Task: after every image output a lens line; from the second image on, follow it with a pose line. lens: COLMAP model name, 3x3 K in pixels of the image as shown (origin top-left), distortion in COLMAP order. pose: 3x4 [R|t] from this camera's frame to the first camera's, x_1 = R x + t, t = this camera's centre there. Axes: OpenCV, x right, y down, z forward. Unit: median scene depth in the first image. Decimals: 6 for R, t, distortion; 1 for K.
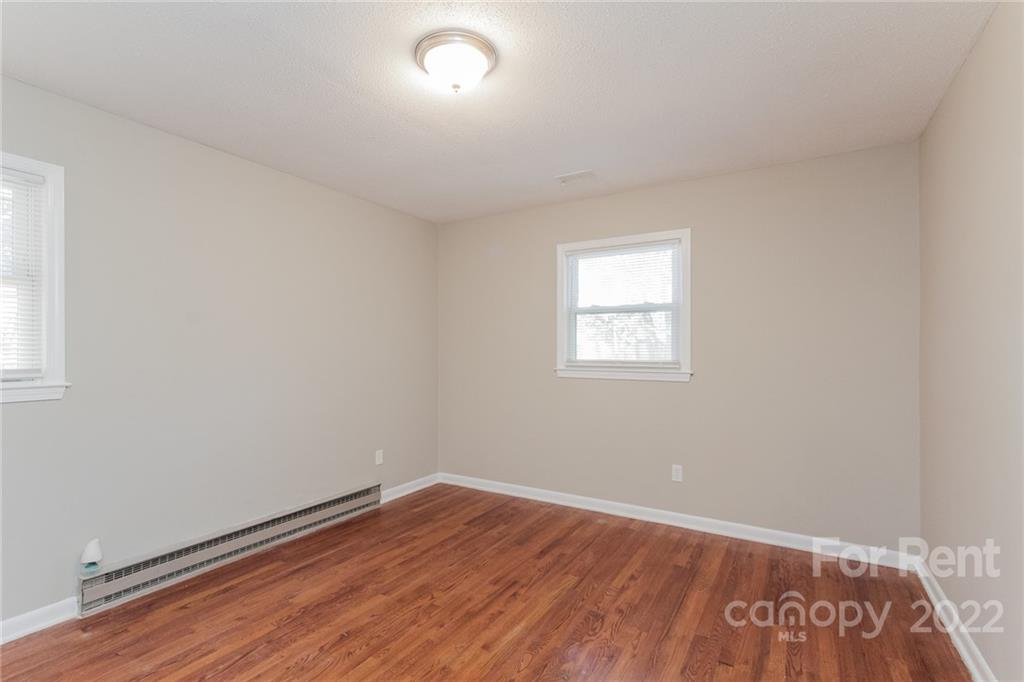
lens RADIAL K [[477.1, 0, 513.6], [0, 477.1, 351.1], [0, 0, 1]] dist [0.001017, 0.000125]
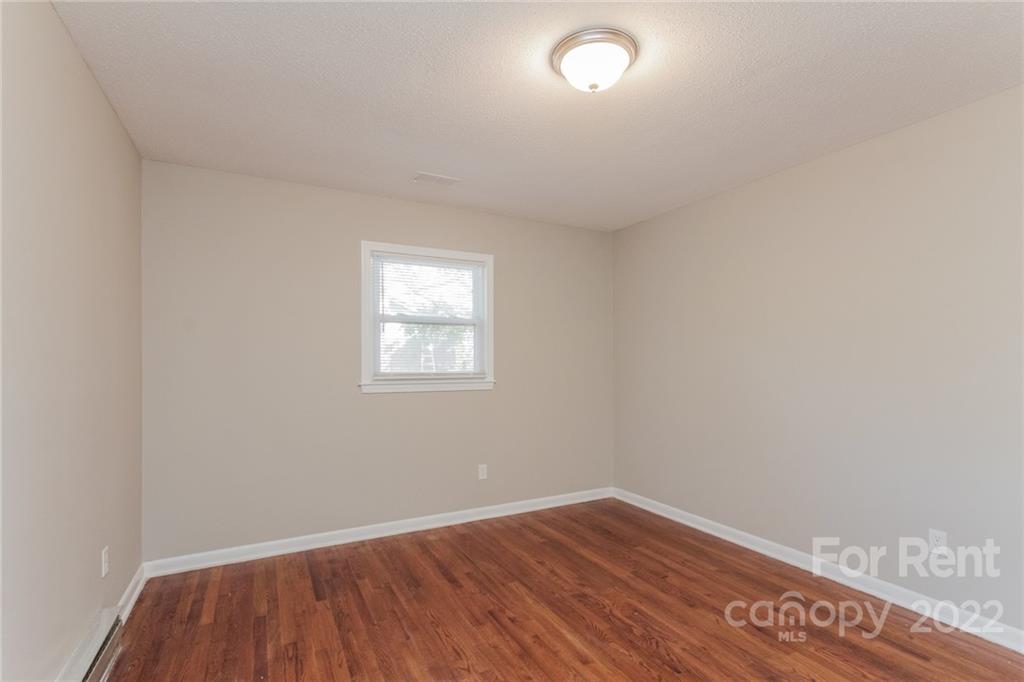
lens RADIAL K [[473.0, 0, 512.2], [0, 473.0, 360.6], [0, 0, 1]] dist [-0.002088, -0.000060]
pose [[0.506691, 0.003987, 0.862118, -0.582551], [0.006137, 0.999947, -0.008231, 0.004832], [-0.862106, 0.009462, 0.506640, 0.378864]]
